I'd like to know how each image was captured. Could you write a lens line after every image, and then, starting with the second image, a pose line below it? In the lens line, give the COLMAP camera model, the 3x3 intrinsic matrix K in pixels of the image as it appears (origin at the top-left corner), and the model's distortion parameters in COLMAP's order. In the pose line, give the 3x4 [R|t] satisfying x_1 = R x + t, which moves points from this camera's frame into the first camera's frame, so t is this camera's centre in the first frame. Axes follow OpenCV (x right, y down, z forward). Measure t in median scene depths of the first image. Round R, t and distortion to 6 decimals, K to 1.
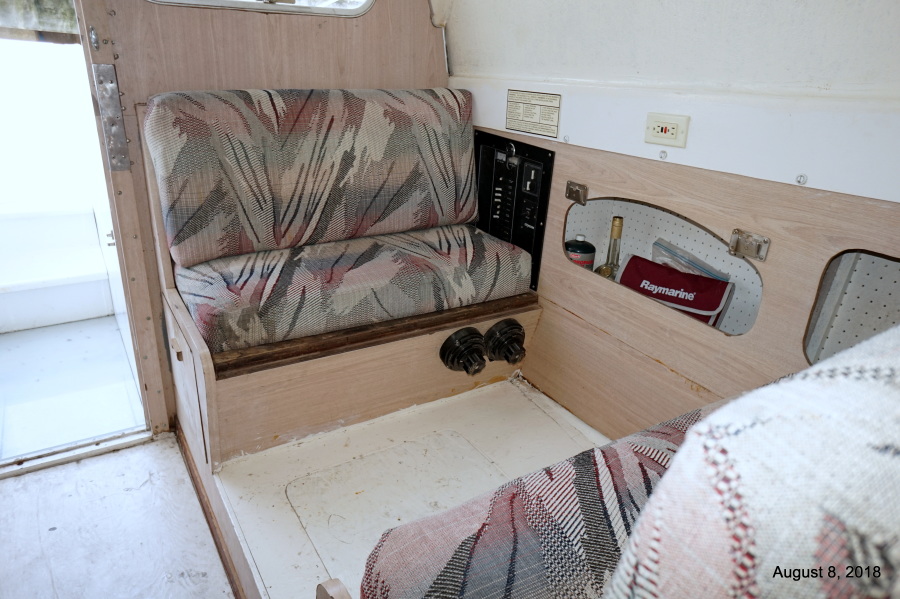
lens RADIAL K [[613.8, 0, 449.1], [0, 613.8, 291.9], [0, 0, 1]] dist [-0.073399, 0.100152]
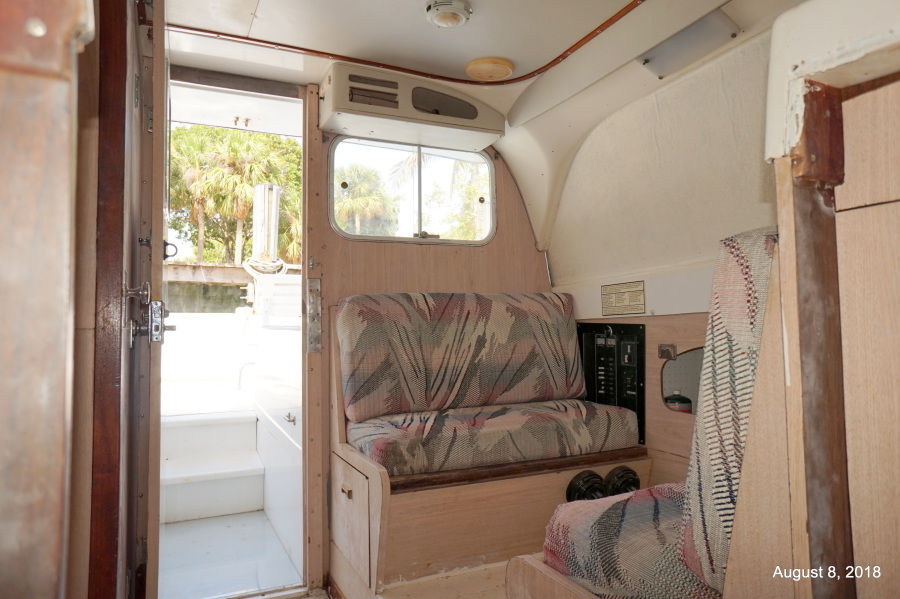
lens RADIAL K [[613.8, 0, 449.1], [0, 613.8, 291.9], [0, 0, 1]] dist [-0.073399, 0.100152]
pose [[0.990048, -0.066149, -0.124218, -0.064956], [0.007082, 0.904948, -0.425463, 0.237267], [0.140555, 0.420349, 0.896410, -0.211161]]
